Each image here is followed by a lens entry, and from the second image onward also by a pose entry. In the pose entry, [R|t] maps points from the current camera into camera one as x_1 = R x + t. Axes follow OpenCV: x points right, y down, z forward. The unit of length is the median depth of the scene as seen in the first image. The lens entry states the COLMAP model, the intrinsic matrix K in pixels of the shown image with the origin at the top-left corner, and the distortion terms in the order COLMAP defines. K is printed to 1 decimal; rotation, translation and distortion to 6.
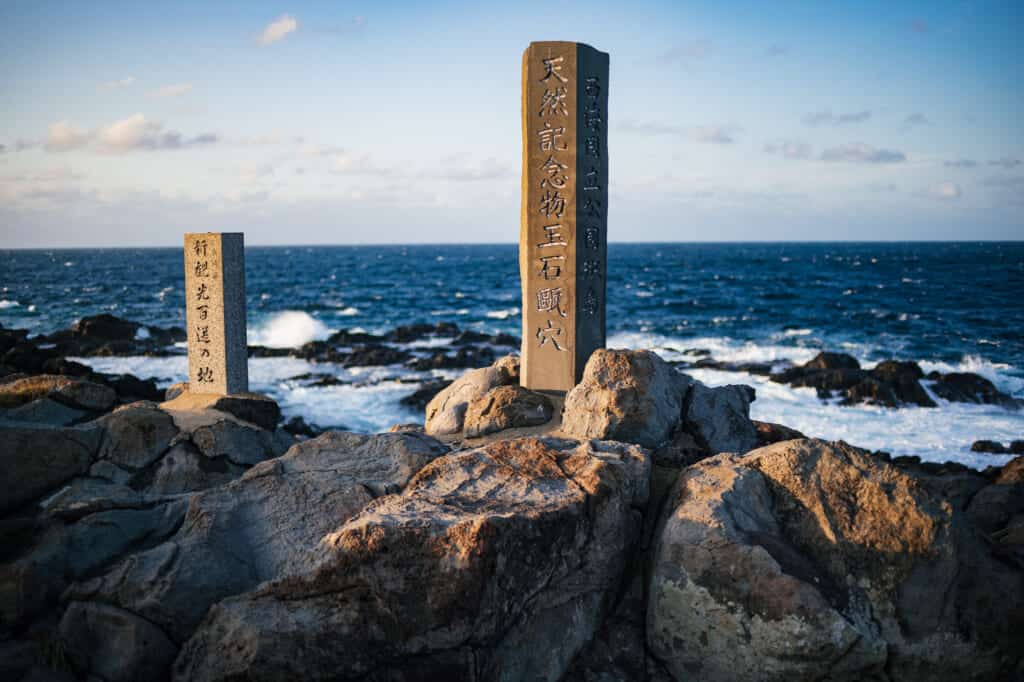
lens RADIAL K [[1199.3, 0, 512.0], [0, 1199.3, 341.0], [0, 0, 1]] dist [-0.119097, 0.016921]
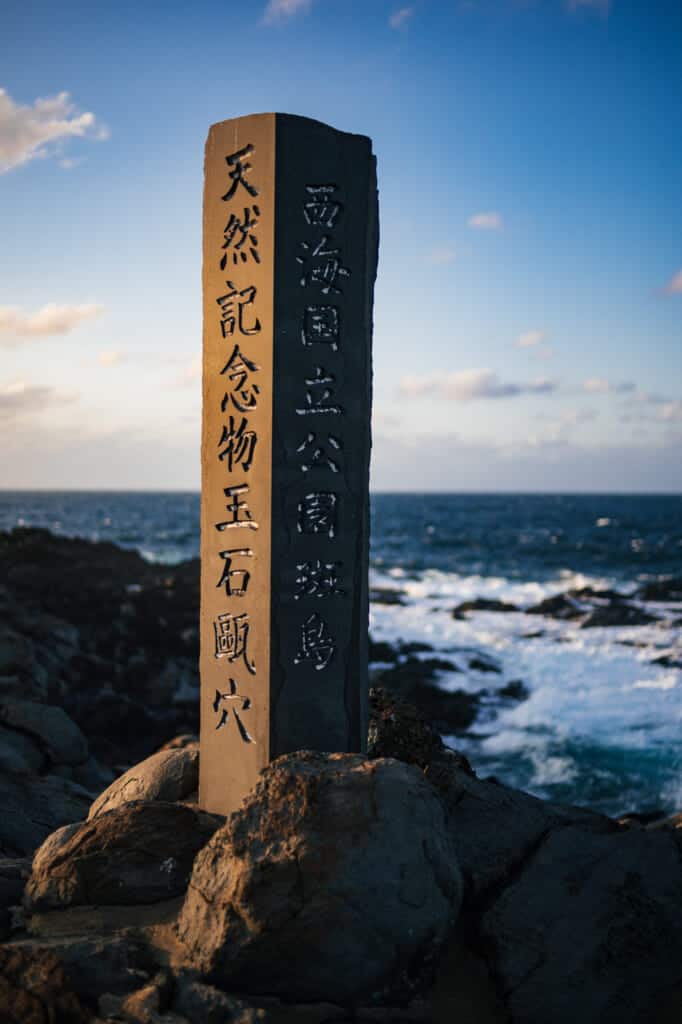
lens RADIAL K [[1199.3, 0, 341.0], [0, 1199.3, 512.0], [0, 0, 1]] dist [-0.119097, 0.016921]
pose [[0.929669, 0.017614, -0.367975, 0.255232], [-0.041475, 0.997510, -0.057036, -0.059986], [0.366055, 0.068286, 0.928085, 0.559399]]
